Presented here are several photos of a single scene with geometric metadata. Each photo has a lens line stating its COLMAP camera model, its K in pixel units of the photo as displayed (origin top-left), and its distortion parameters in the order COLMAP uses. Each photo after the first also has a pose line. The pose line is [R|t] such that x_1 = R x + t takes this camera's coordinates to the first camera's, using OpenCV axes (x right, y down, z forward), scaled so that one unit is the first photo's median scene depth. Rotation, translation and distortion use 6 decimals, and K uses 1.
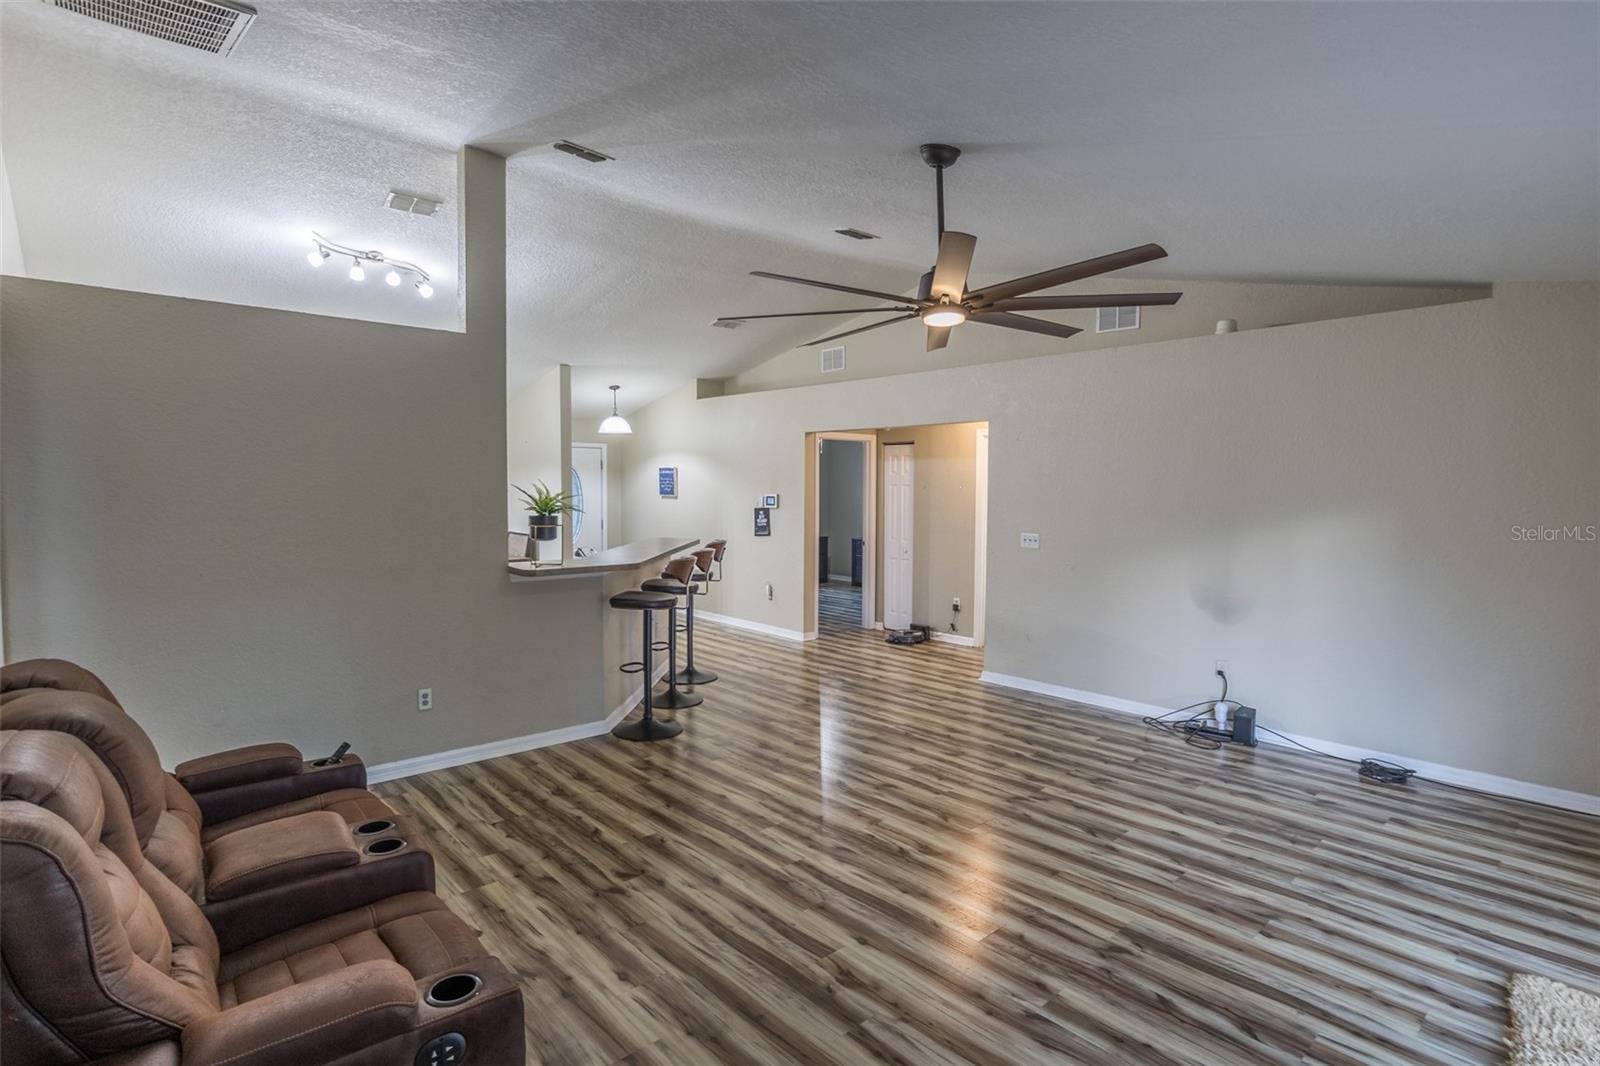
lens RADIAL K [[797.7, 0, 807.9], [0, 797.7, 522.7], [0, 0, 1]] dist [-0.055970, 0.030956]
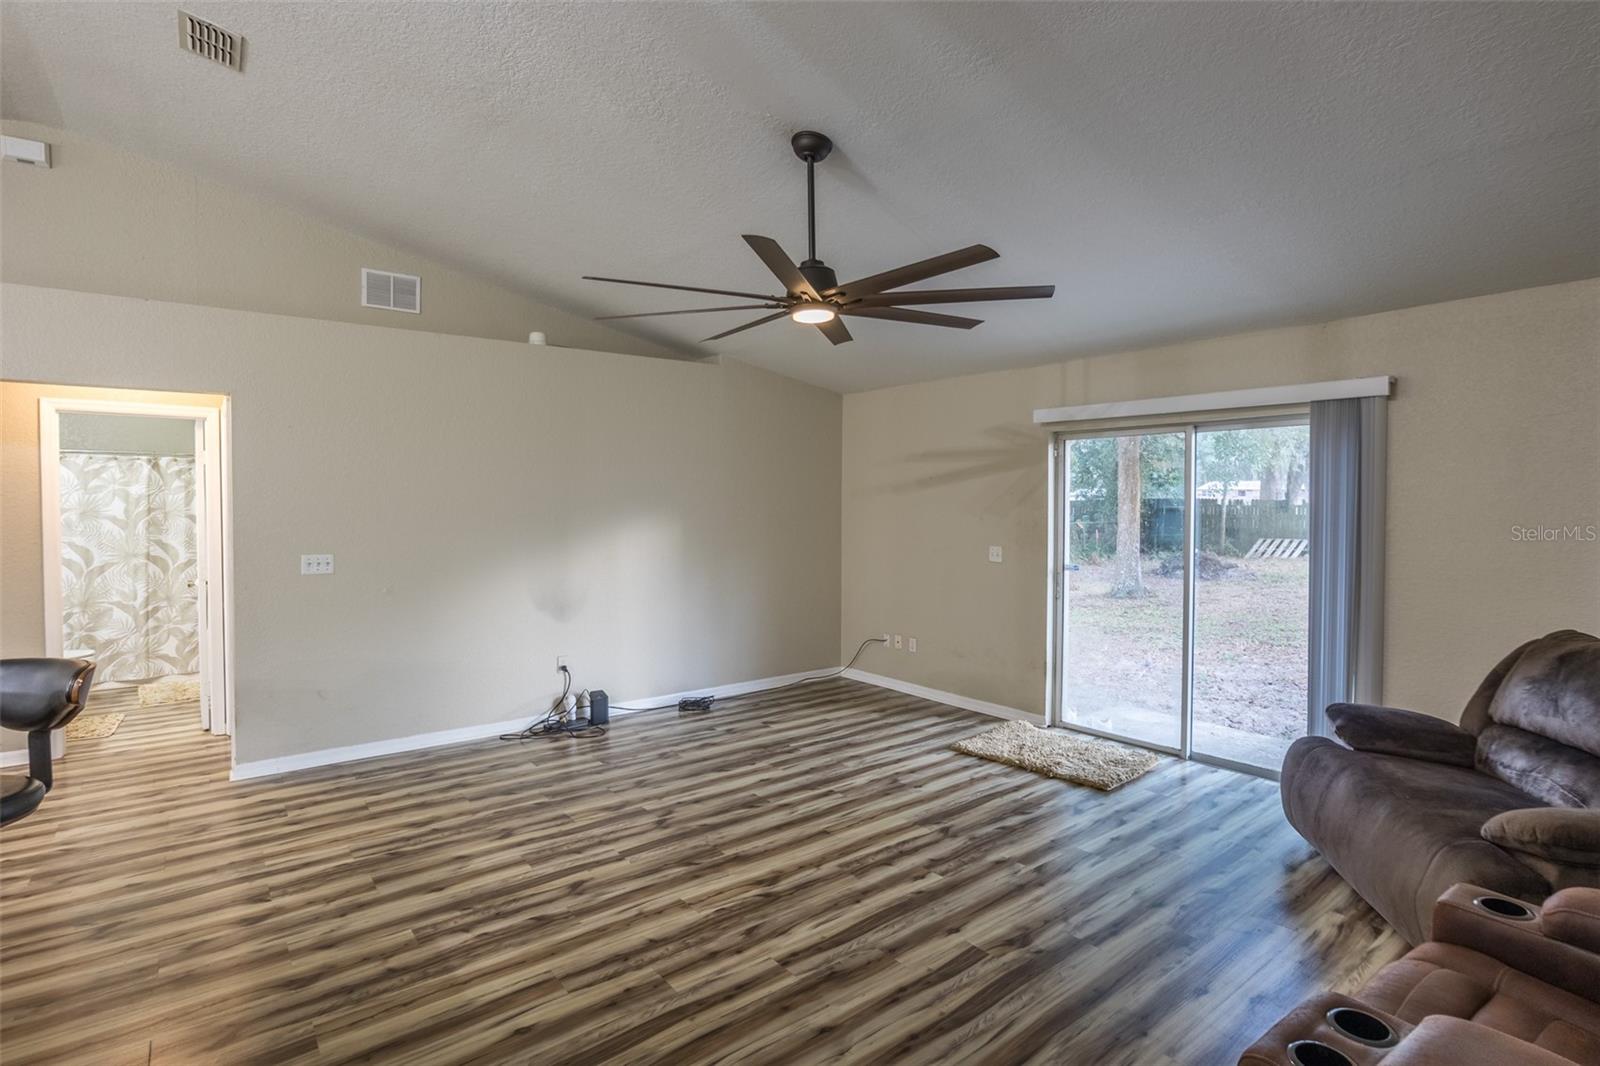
lens RADIAL K [[797.7, 0, 807.9], [0, 797.7, 522.7], [0, 0, 1]] dist [-0.055970, 0.030956]
pose [[0.064749, -0.030035, 0.997449, -0.686186], [0.047314, 0.998515, 0.026996, -0.022708], [-0.996779, 0.045445, 0.066074, 0.799693]]
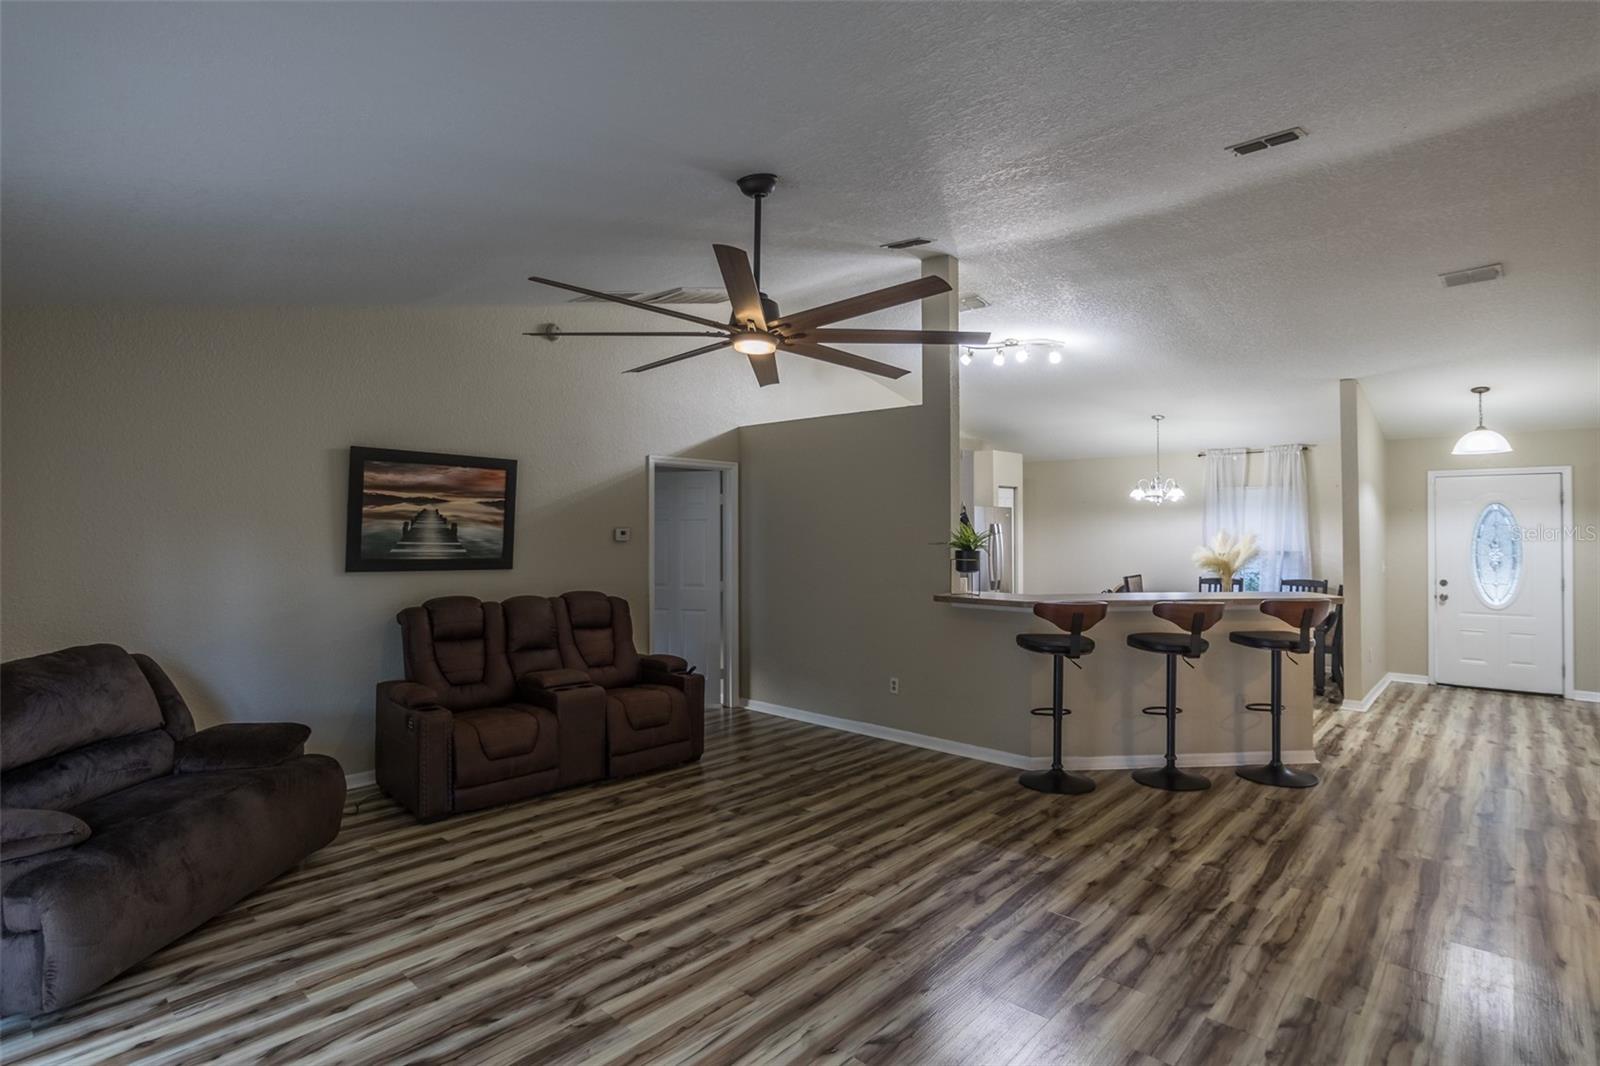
lens RADIAL K [[797.7, 0, 807.9], [0, 797.7, 522.7], [0, 0, 1]] dist [-0.055970, 0.030956]
pose [[0.098241, -0.014230, -0.995061, 0.966390], [-0.048407, 0.998646, -0.019060, -0.019518], [0.993985, 0.050041, 0.097419, 0.821293]]
